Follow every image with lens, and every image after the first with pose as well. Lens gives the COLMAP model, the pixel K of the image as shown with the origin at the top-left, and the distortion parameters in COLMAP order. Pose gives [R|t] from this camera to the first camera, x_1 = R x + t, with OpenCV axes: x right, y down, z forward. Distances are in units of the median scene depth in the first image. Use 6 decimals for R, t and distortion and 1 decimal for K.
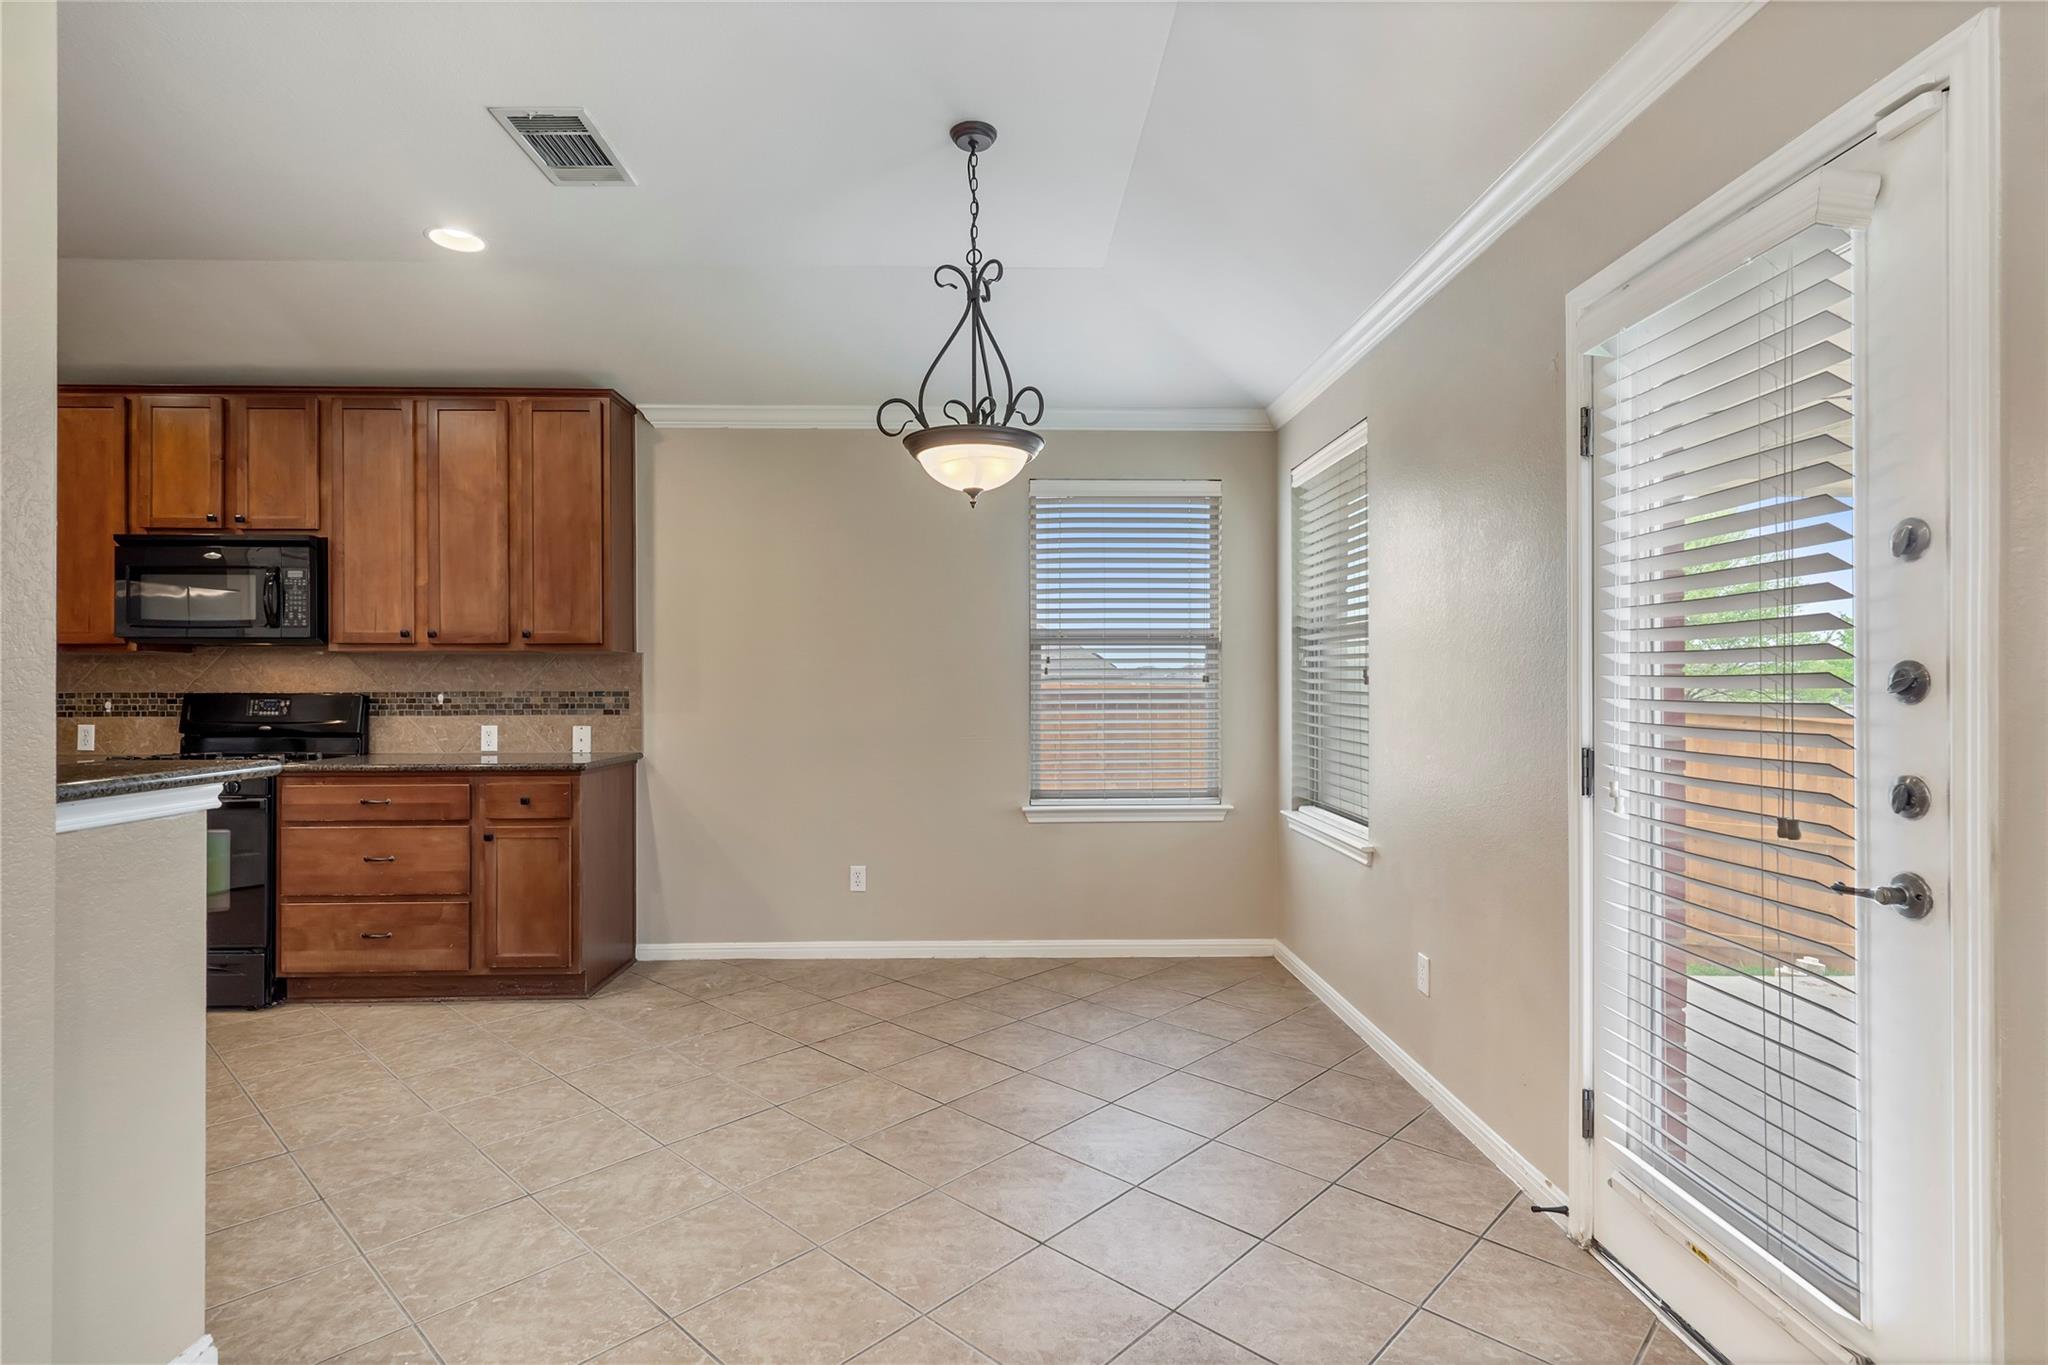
lens RADIAL K [[1006.0, 0, 1023.7], [0, 1006.0, 685.7], [0, 0, 1]] dist [0.003822, -0.001197]
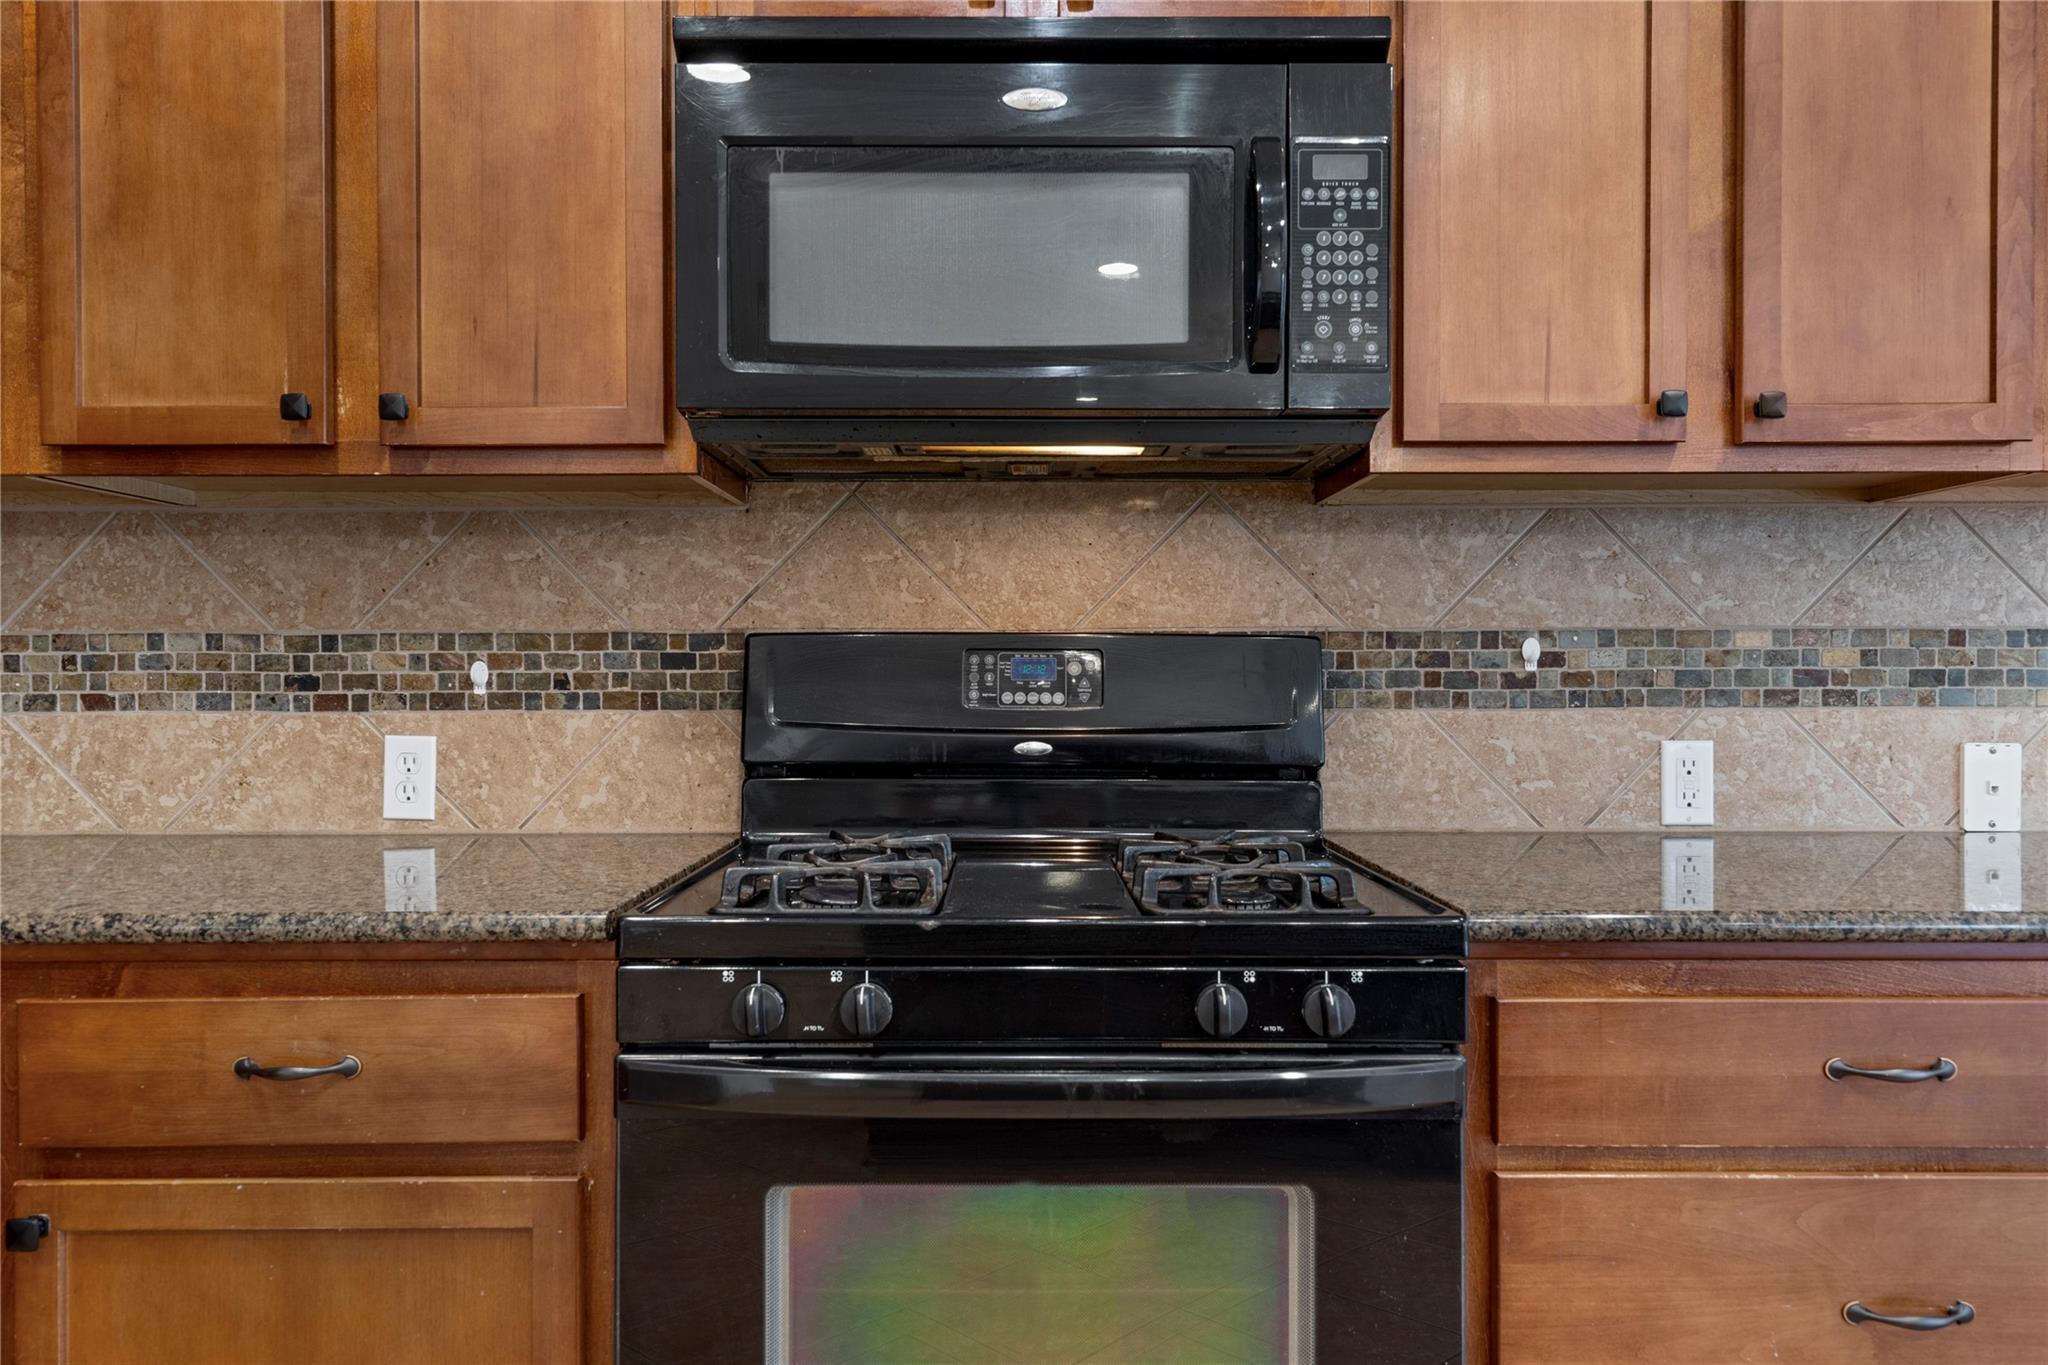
lens RADIAL K [[1359.7, 0, 1016.1], [0, 1359.7, 682.0], [0, 0, 1]] dist [0.007323, 0.005878]
pose [[0.999396, 0.000821, -0.034753, -0.744603], [-0.000615, 0.999982, 0.005912, 0.020139], [0.034758, -0.005888, 0.999378, 0.599034]]
